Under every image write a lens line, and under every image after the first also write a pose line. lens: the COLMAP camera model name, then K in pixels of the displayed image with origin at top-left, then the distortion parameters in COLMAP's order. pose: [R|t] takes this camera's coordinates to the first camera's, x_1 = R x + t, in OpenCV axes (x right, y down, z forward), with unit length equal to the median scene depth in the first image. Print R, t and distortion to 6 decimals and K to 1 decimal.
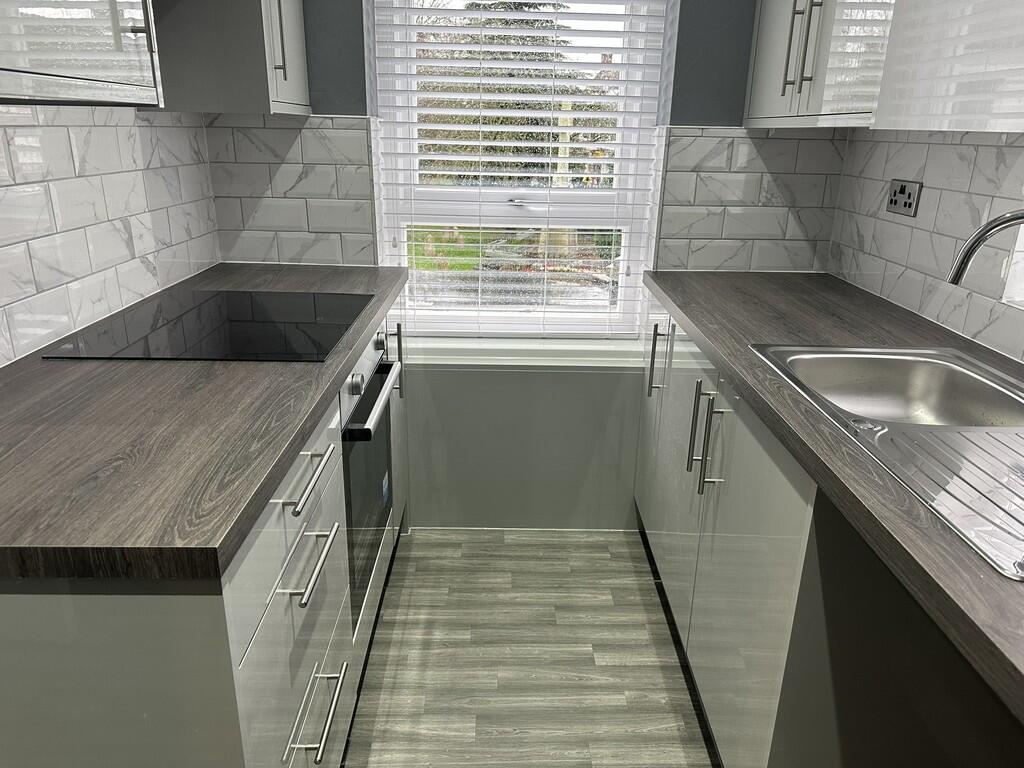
lens RADIAL K [[715.4, 0, 512.0], [0, 715.4, 384.0], [0, 0, 1]] dist [0.116482, -0.228286]
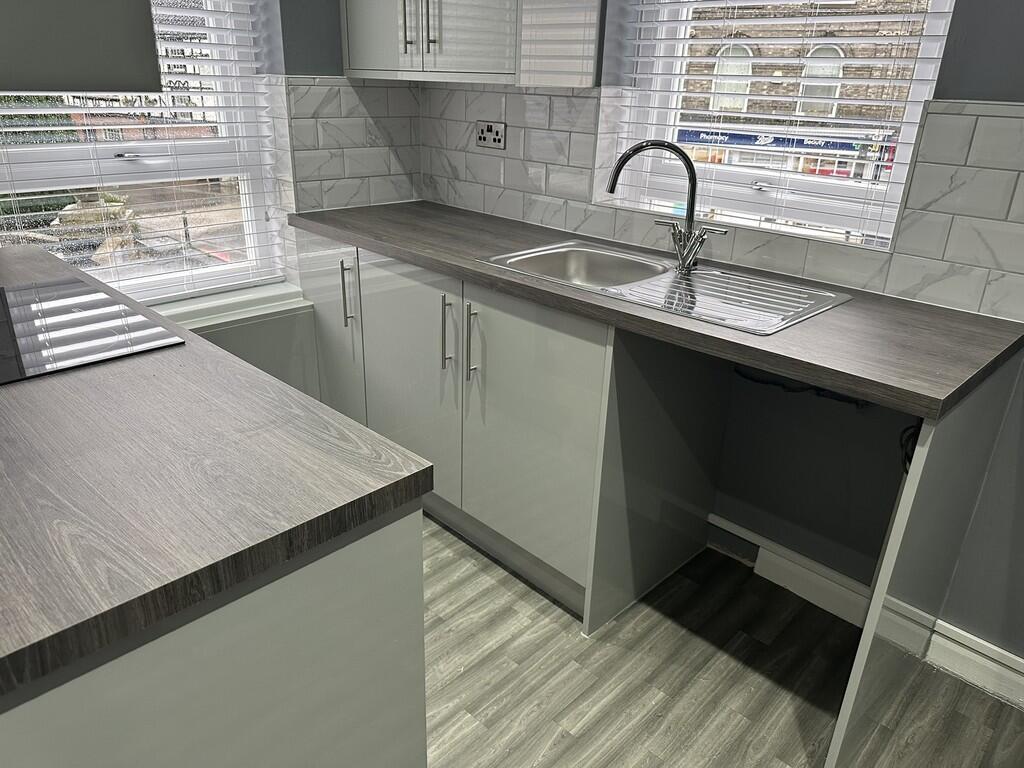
lens RADIAL K [[715.4, 0, 512.0], [0, 715.4, 384.0], [0, 0, 1]] dist [0.116482, -0.228286]
pose [[0.707122, -0.274275, 0.651730, -0.401932], [0.216898, 0.961407, 0.169268, -0.031721], [-0.673004, 0.021666, 0.739321, 0.000715]]
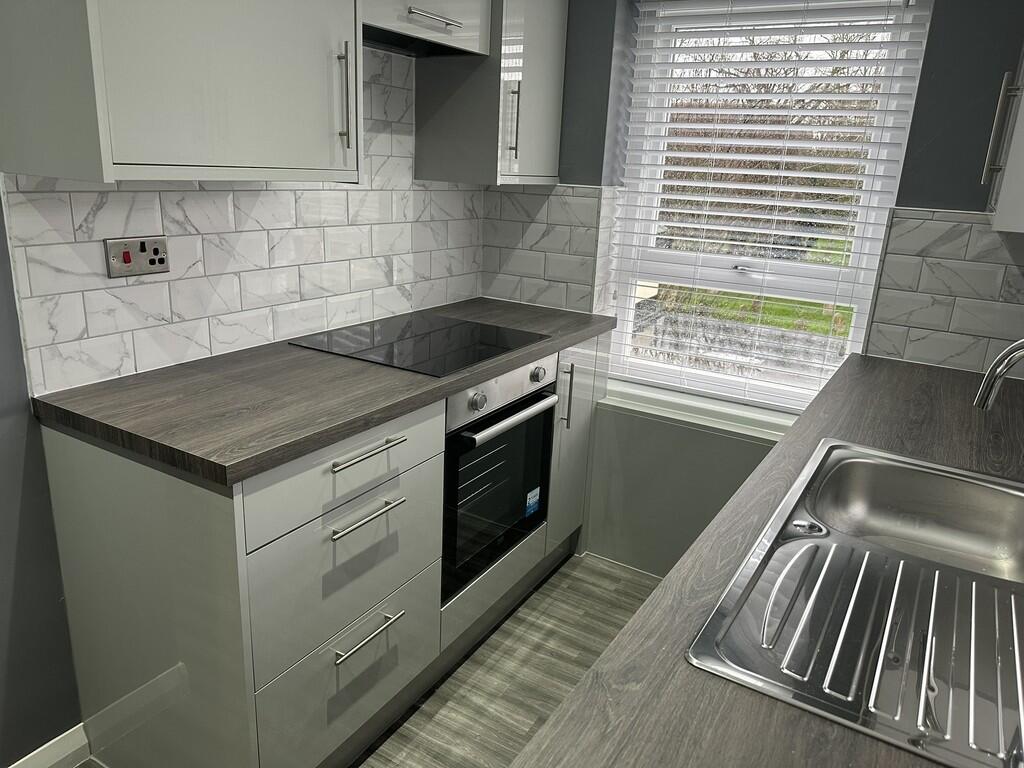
lens RADIAL K [[712.7, 0, 513.5], [0, 712.7, 379.2], [0, 0, 1]] dist [0.057313, -0.083425]
pose [[0.849673, 0.168996, -0.499495, 0.331440], [-0.202698, 0.979148, -0.013523, -0.025329], [0.486794, 0.112737, 0.866211, -0.030283]]
